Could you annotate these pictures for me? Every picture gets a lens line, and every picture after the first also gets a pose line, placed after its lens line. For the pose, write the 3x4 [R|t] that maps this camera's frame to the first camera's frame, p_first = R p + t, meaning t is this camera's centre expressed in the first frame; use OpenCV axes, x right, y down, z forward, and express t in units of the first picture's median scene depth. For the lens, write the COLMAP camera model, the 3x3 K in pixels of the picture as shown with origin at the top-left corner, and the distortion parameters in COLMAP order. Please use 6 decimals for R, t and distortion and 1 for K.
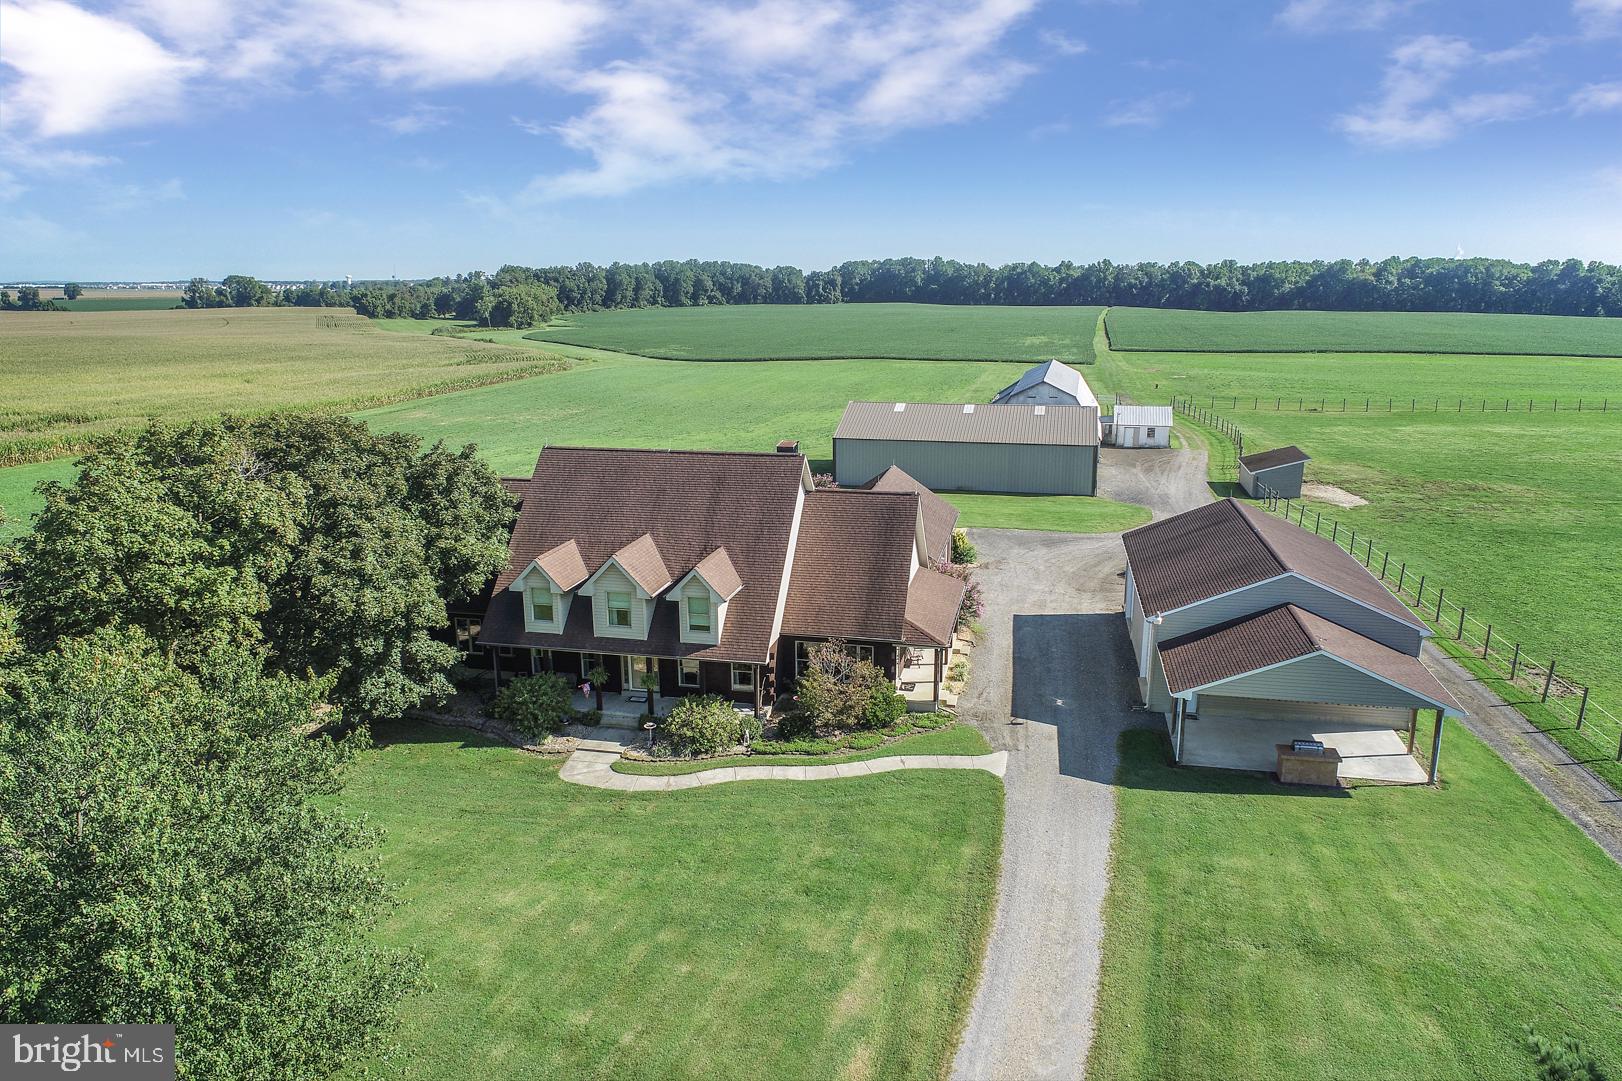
lens RADIAL K [[1107.4, 0, 811.0], [0, 1107.4, 540.5], [0, 0, 1]] dist [-0.016592, 0.001463]
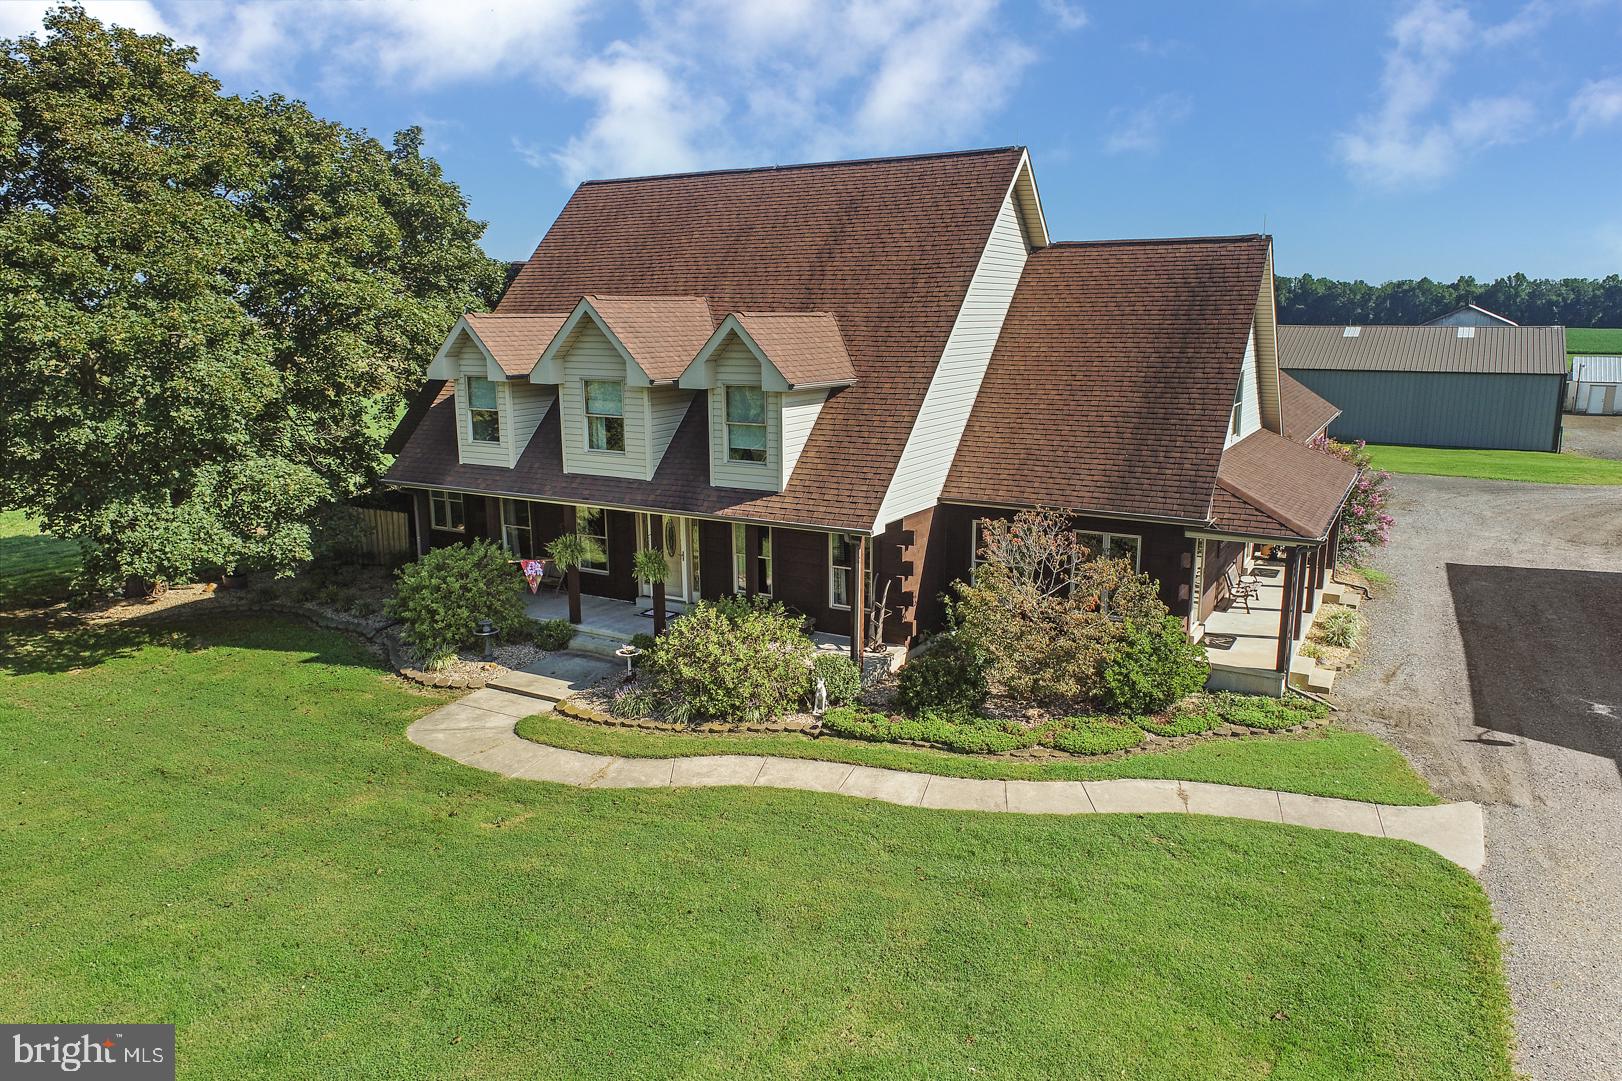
lens RADIAL K [[1107.4, 0, 811.0], [0, 1107.4, 540.5], [0, 0, 1]] dist [-0.016592, 0.001463]
pose [[0.954779, 0.063167, -0.290529, 0.061698], [-0.071934, 0.997217, -0.019584, 0.120866], [0.288484, 0.039597, 0.956666, 0.556424]]
